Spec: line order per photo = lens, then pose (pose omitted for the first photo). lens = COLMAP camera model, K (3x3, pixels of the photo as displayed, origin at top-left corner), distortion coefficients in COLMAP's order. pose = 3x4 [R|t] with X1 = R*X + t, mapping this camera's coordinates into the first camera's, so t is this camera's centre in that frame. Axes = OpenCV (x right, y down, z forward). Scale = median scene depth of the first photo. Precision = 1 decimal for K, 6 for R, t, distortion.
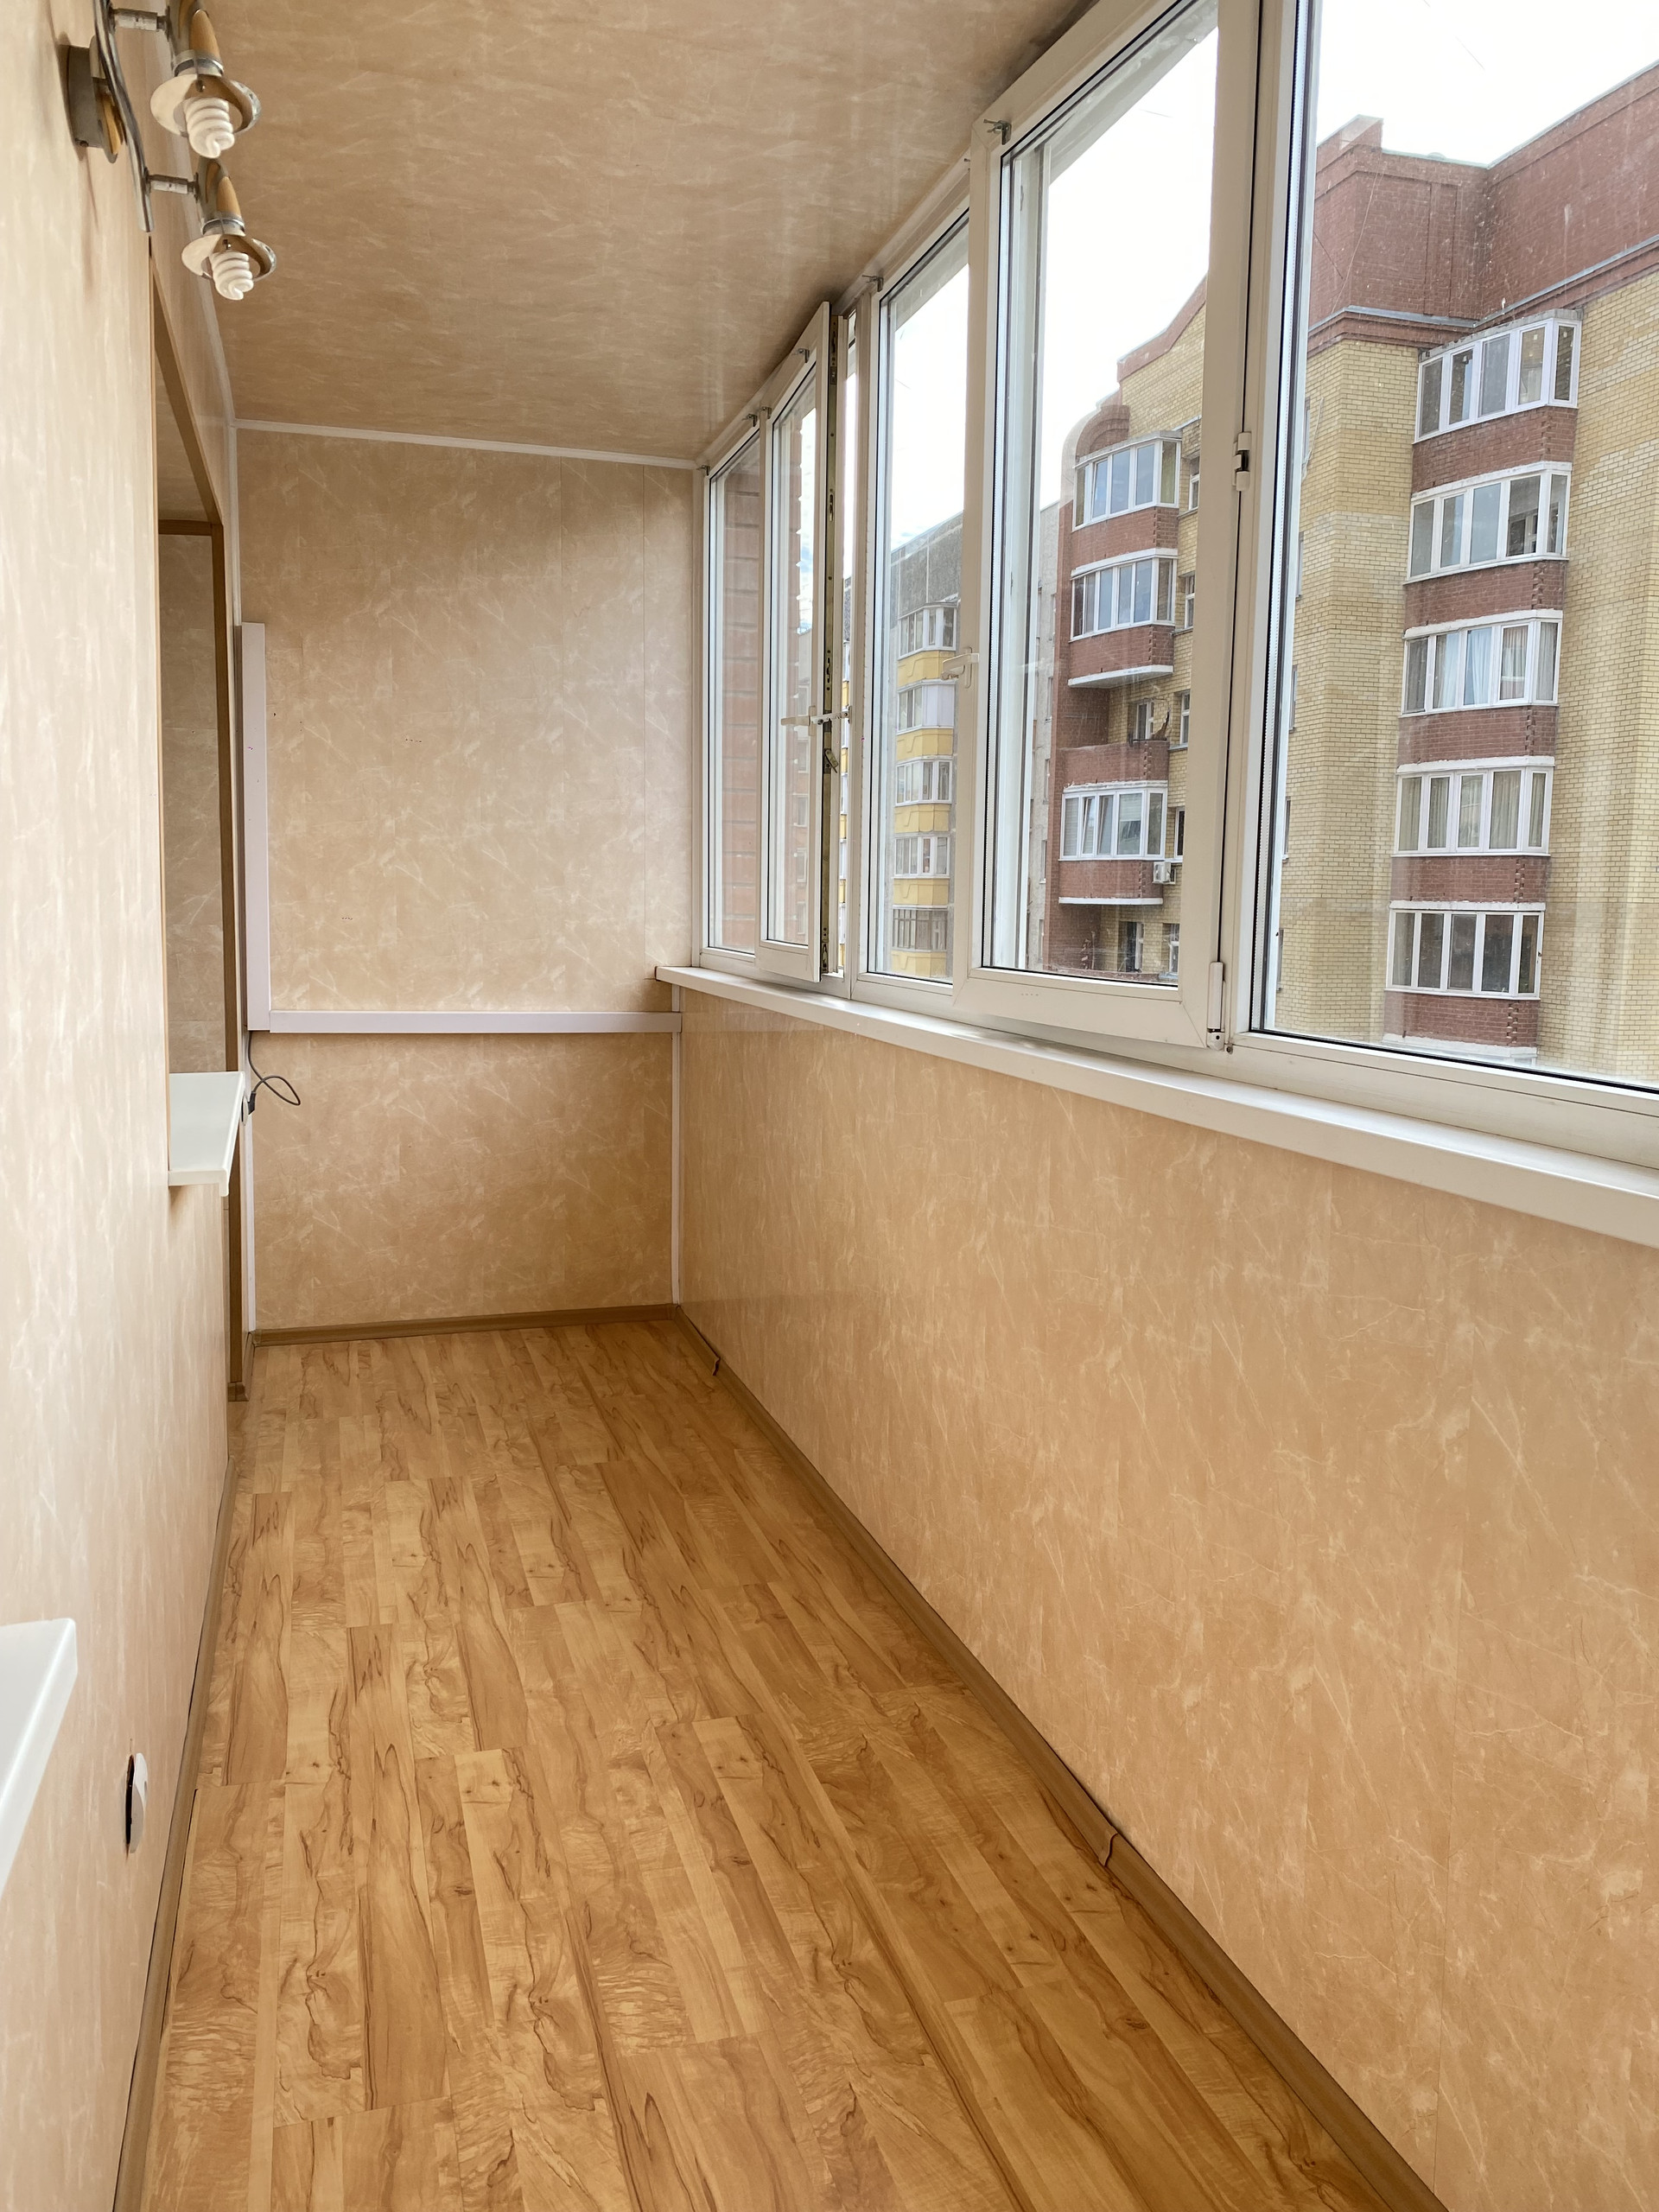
lens RADIAL K [[1684.1, 0, 826.5], [0, 1684.1, 1109.8], [0, 0, 1]] dist [0.122410, -0.287513]
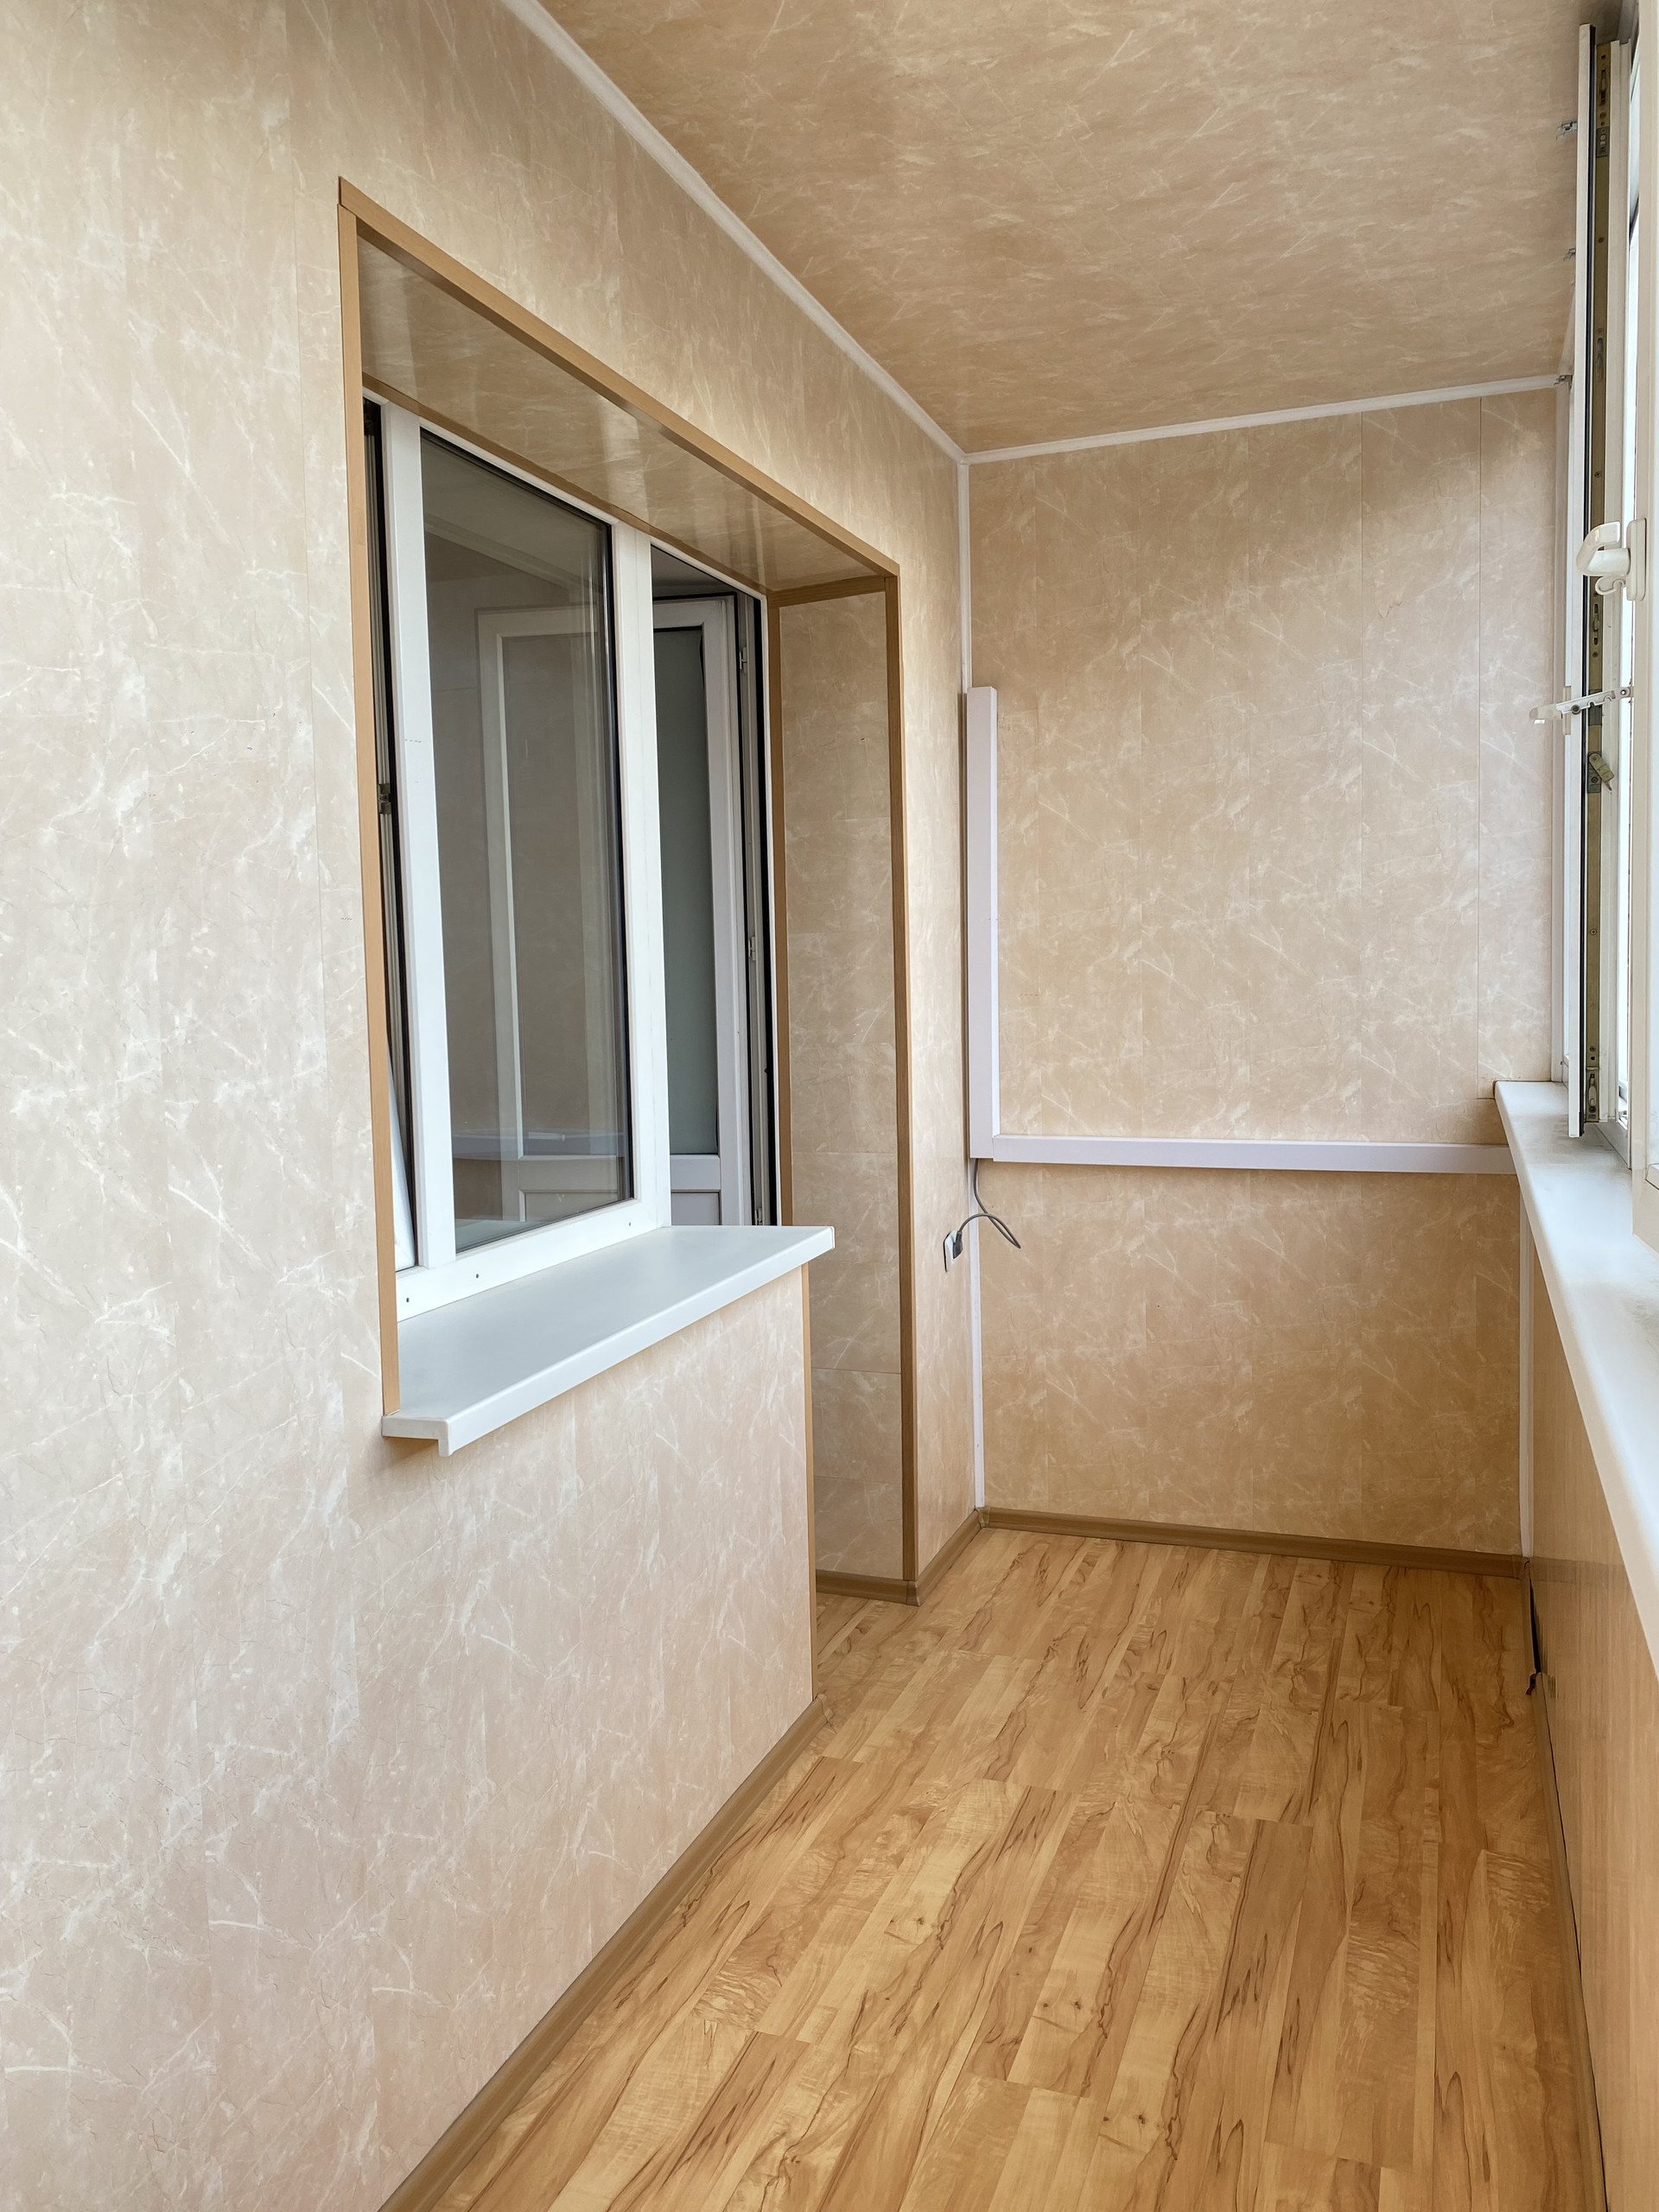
lens RADIAL K [[1691.8, 0, 834.9], [0, 1691.8, 1097.4], [0, 0, 1]] dist [0.053113, -0.053089]
pose [[0.798527, 0.011119, -0.601857, 0.117340], [-0.039373, 0.998653, -0.033790, -0.045470], [0.600671, 0.050679, 0.797889, 0.273619]]
